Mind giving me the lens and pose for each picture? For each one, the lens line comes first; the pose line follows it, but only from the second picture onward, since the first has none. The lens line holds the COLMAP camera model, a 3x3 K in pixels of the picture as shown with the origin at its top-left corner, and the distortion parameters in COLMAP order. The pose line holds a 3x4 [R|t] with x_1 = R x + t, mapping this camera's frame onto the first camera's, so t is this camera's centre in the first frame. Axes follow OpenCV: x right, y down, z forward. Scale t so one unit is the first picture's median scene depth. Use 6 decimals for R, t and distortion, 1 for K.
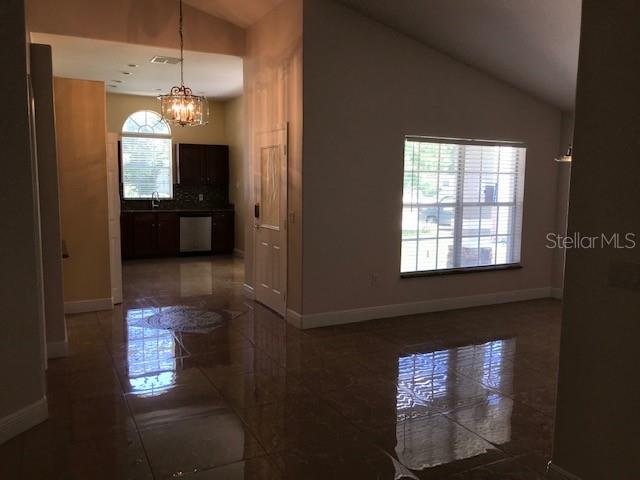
lens RADIAL K [[531.4, 0, 320.0], [0, 531.4, 240.0], [0, 0, 1]] dist [0.069402, -0.005841]
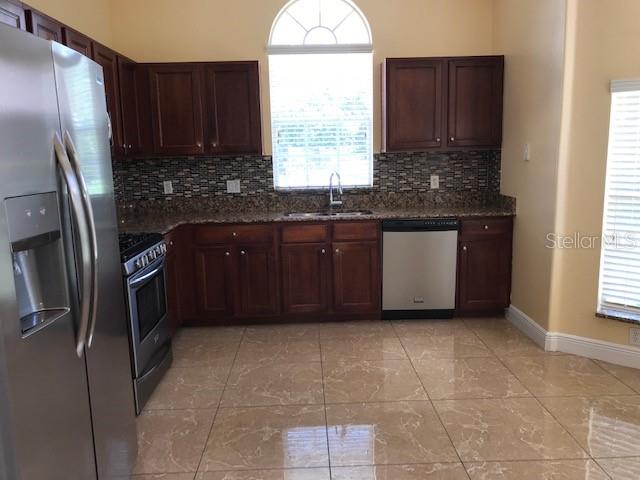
lens RADIAL K [[531.4, 0, 320.0], [0, 531.4, 240.0], [0, 0, 1]] dist [0.069402, -0.005841]
pose [[0.905479, 0.037221, -0.422756, -0.123151], [-0.012220, 0.998020, 0.061696, -0.060163], [0.424215, -0.050698, 0.904141, 0.571112]]
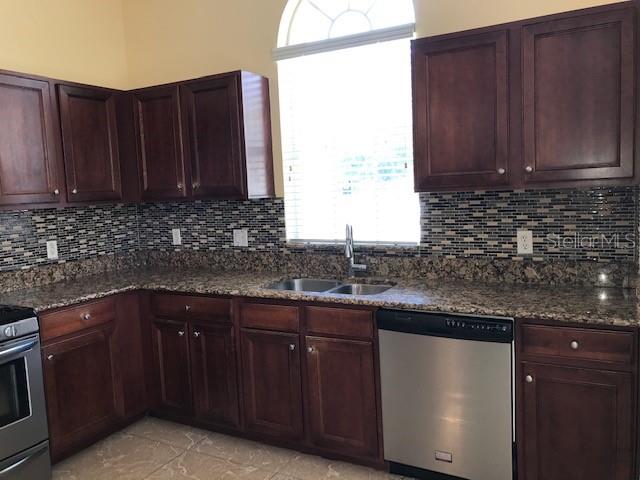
lens RADIAL K [[531.4, 0, 320.0], [0, 531.4, 240.0], [0, 0, 1]] dist [0.069402, -0.005841]
pose [[0.565546, 0.048420, -0.823294, -0.068621], [-0.039476, 0.998720, 0.031620, -0.088998], [0.823771, 0.014618, 0.566734, 0.804818]]
